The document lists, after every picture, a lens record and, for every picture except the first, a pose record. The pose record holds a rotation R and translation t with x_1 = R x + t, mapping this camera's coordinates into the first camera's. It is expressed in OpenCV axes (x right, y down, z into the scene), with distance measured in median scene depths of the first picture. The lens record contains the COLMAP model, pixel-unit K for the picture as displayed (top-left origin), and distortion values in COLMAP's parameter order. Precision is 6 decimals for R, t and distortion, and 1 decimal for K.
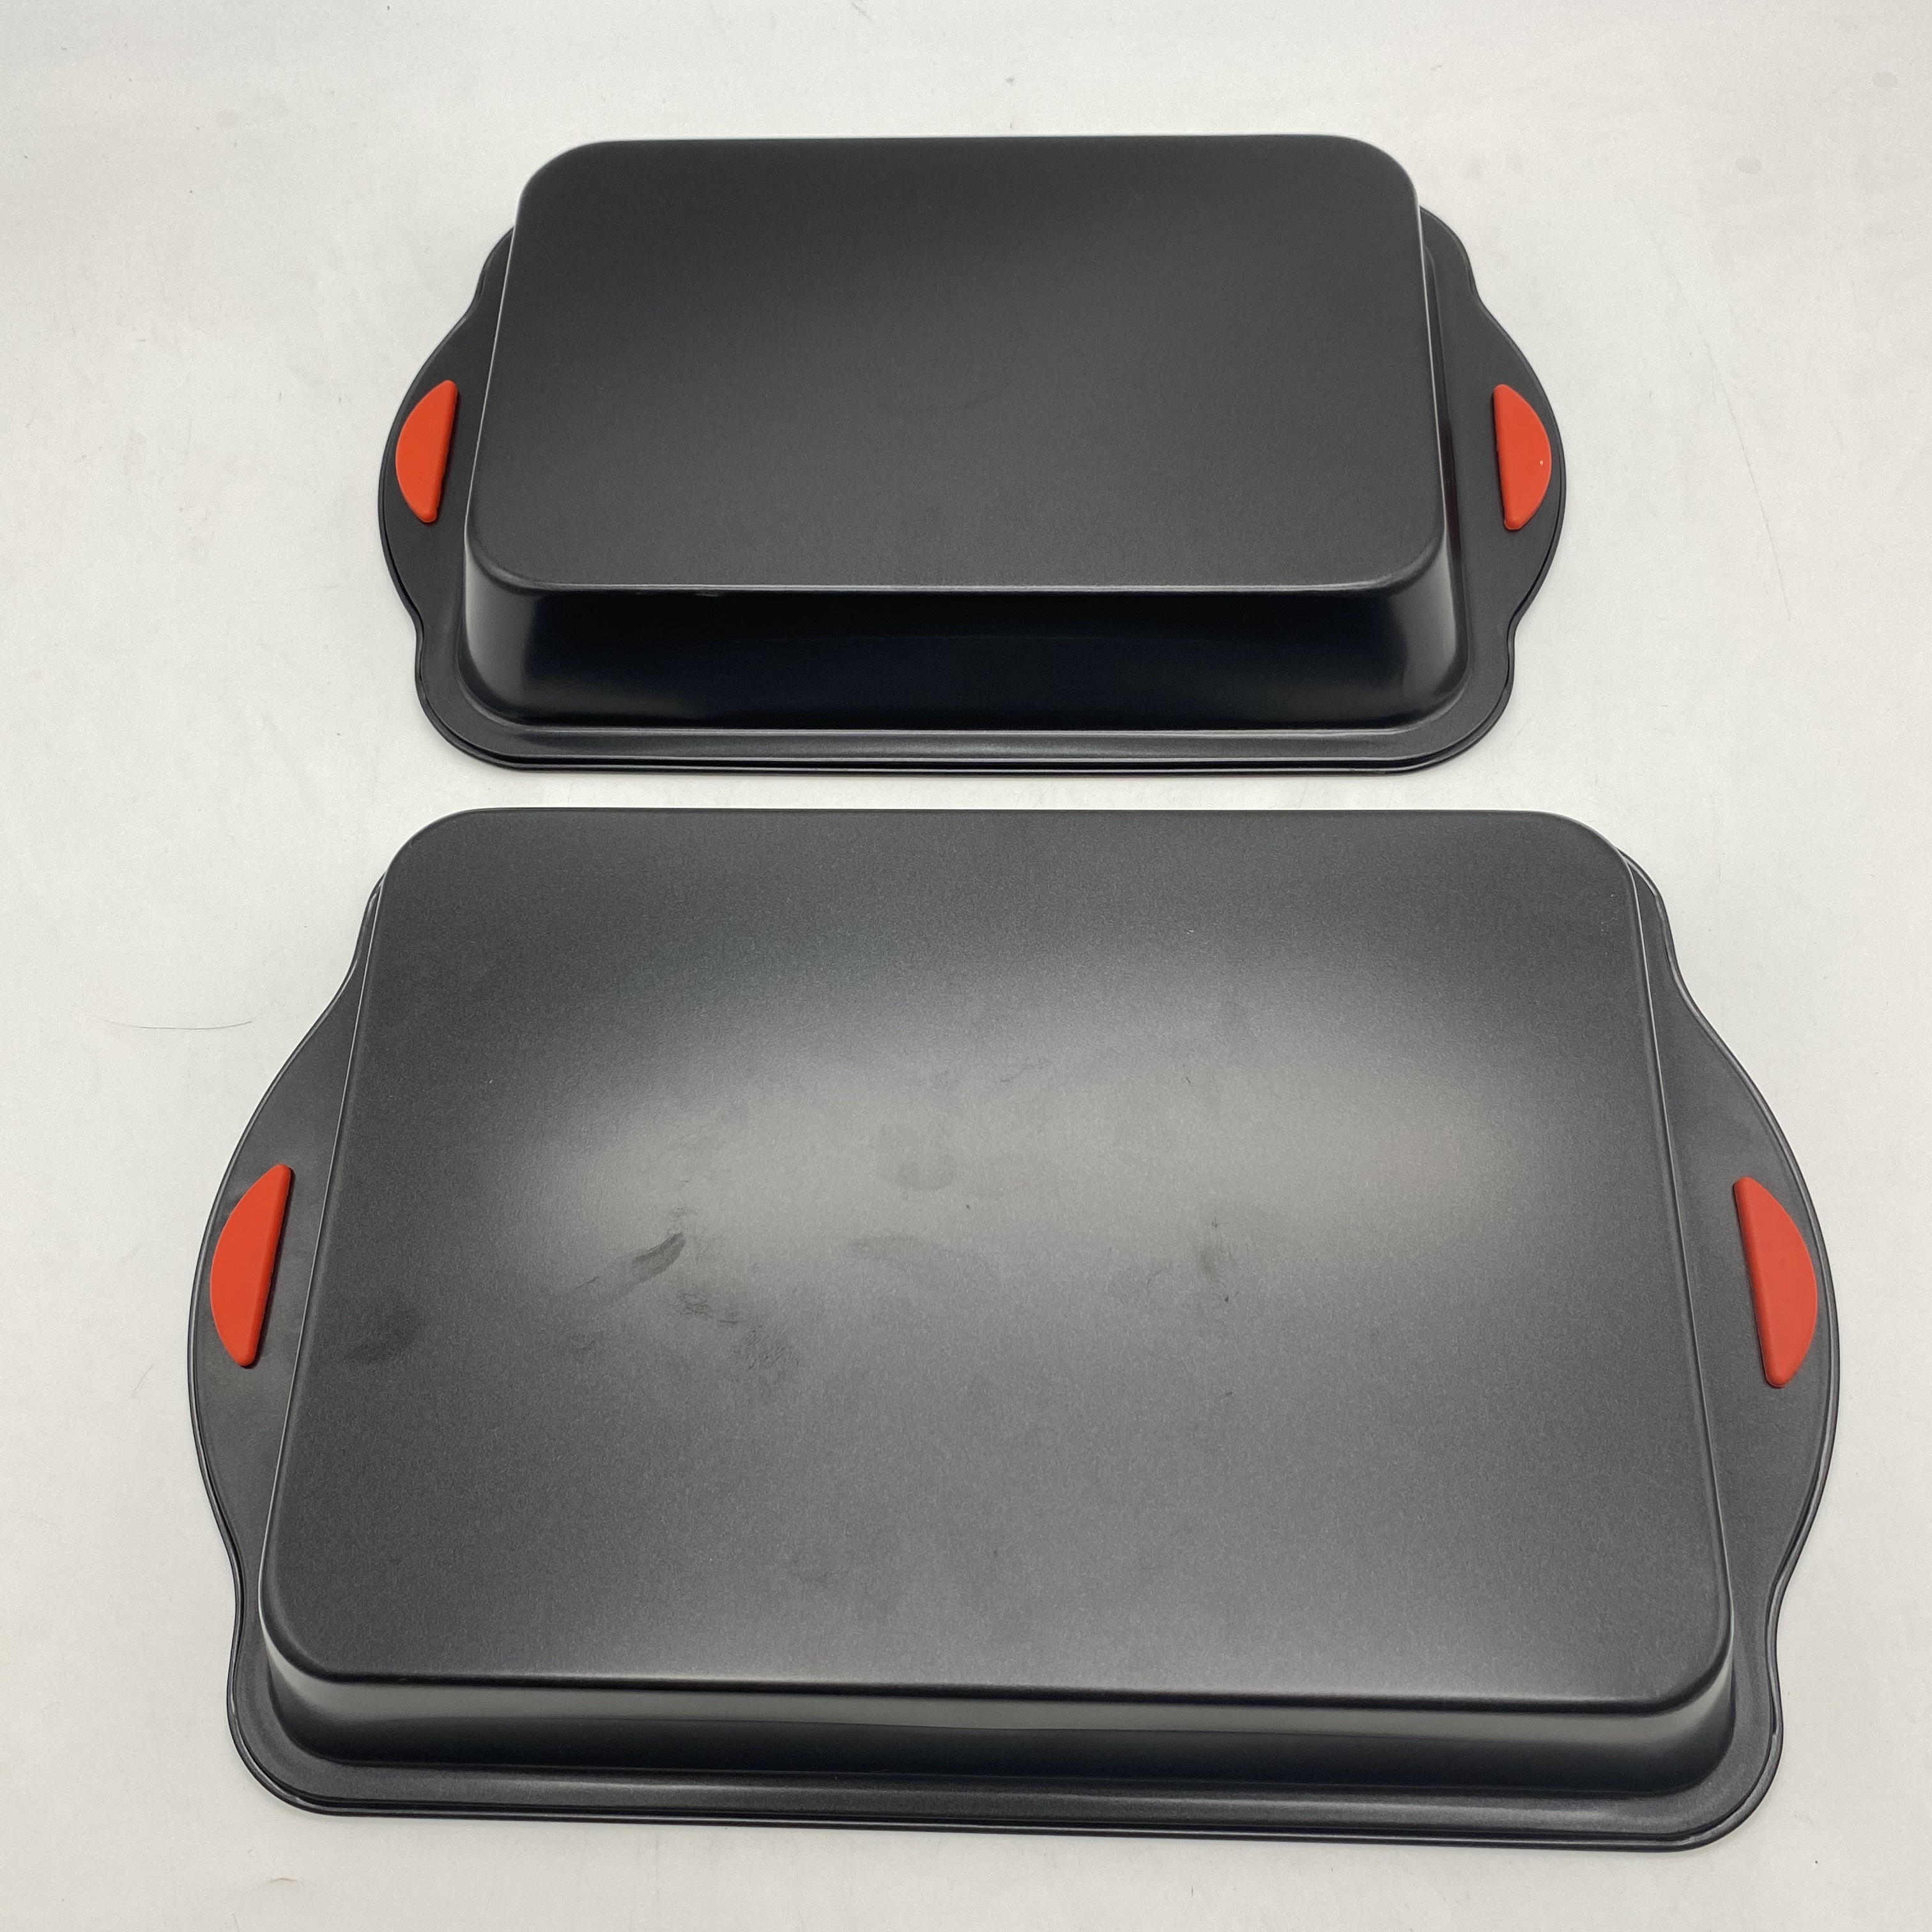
lens RADIAL K [[2060.1, 0, 966.0], [0, 2060.1, 966.0], [0, 0, 1]] dist [0.015399, -0.044125]
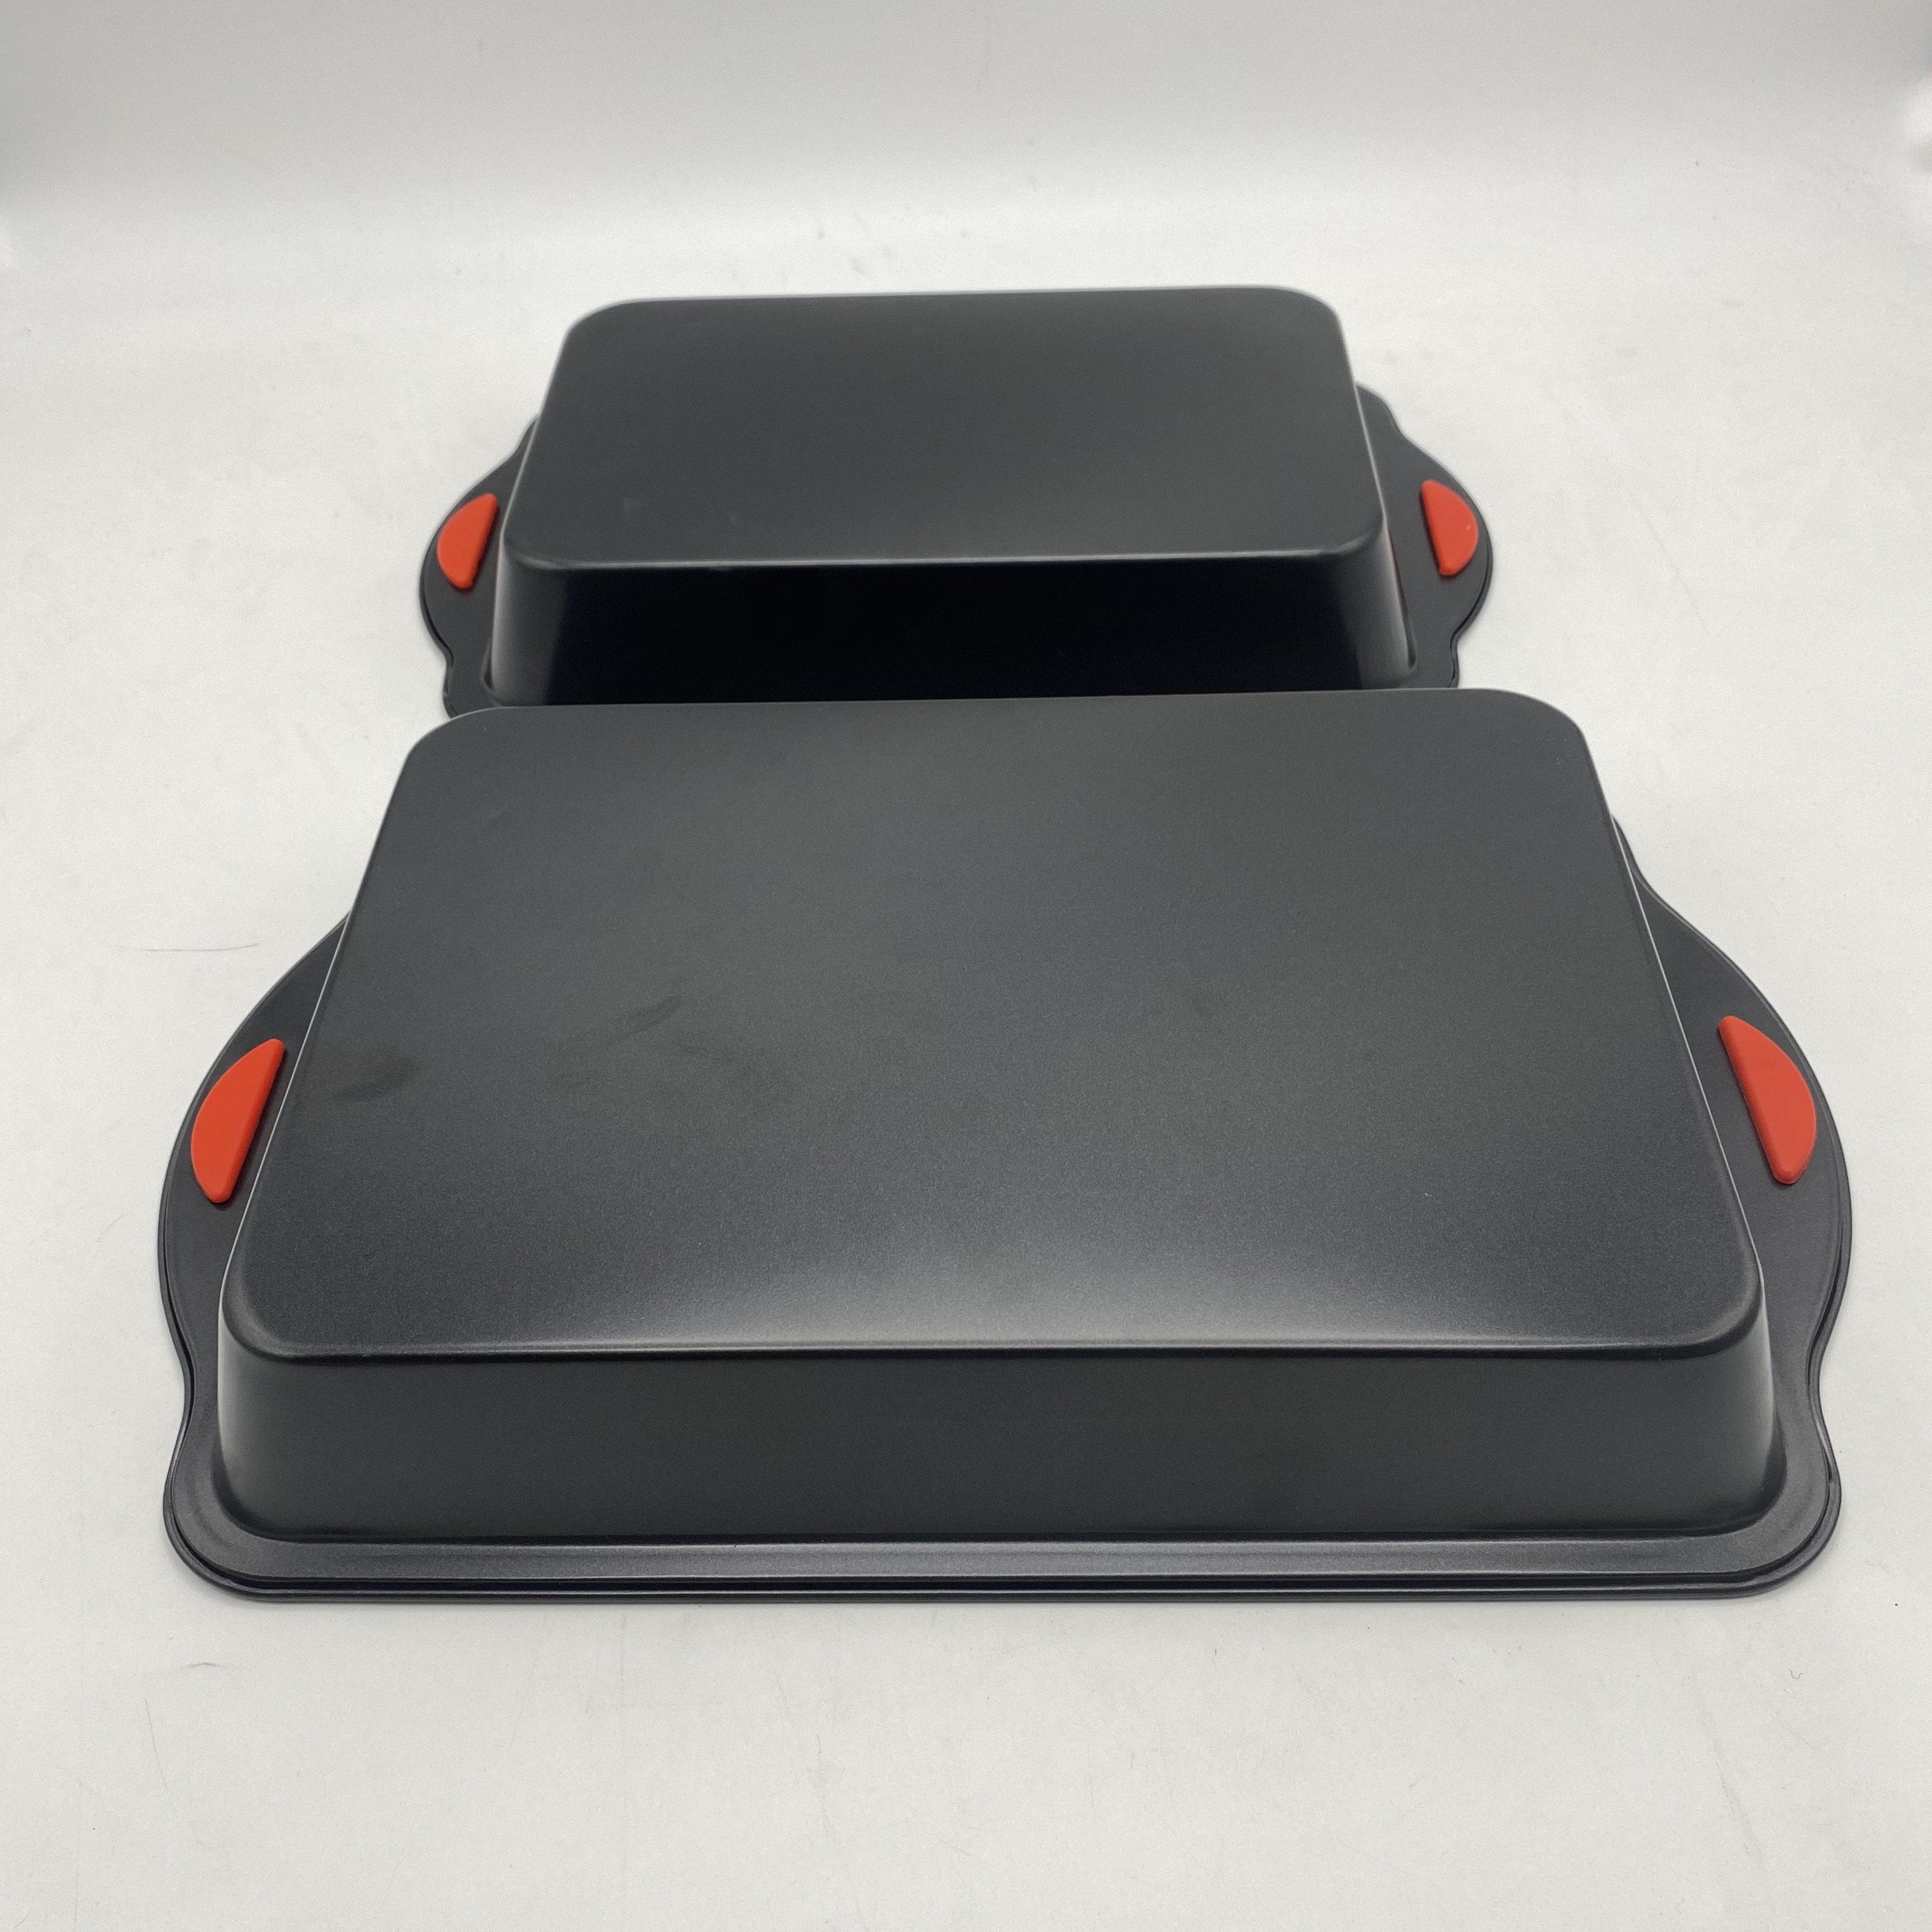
lens RADIAL K [[2066.3, 0, 966.0], [0, 2066.3, 966.0], [0, 0, 1]] dist [0.136065, -0.457439]
pose [[0.999936, -0.005492, 0.009898, -0.006825], [0.008649, 0.934785, -0.355109, 0.470392], [-0.007302, 0.355172, 0.934772, 0.039774]]
